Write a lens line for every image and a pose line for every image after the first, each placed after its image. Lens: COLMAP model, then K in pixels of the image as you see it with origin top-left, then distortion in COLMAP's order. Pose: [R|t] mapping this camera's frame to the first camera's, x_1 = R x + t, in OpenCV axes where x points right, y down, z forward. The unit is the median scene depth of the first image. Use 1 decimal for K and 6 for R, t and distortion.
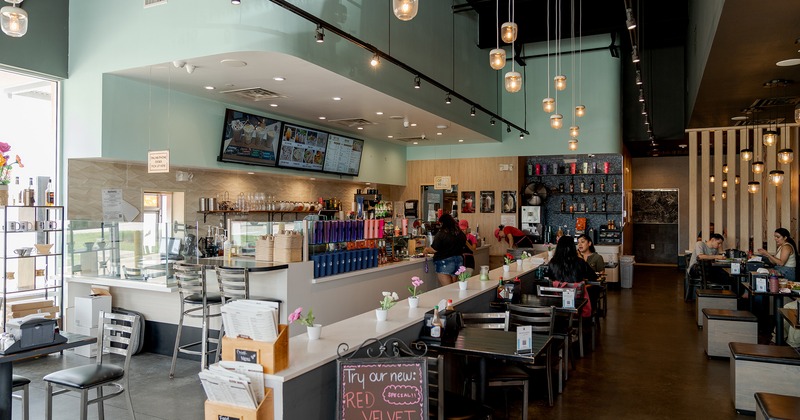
lens RADIAL K [[563.9, 0, 400.0], [0, 563.9, 210.0], [0, 0, 1]] dist [-0.023194, 0.000922]
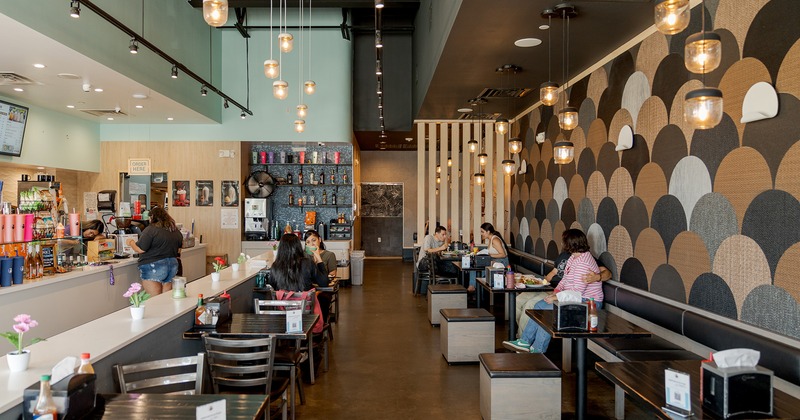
lens RADIAL K [[563.9, 0, 400.0], [0, 563.9, 210.0], [0, 0, 1]] dist [-0.023194, 0.000922]
pose [[0.892052, -0.004049, 0.451914, 0.043696], [0.000127, 0.999962, 0.008708, 0.004318], [-0.451932, -0.007711, 0.892019, 0.135904]]
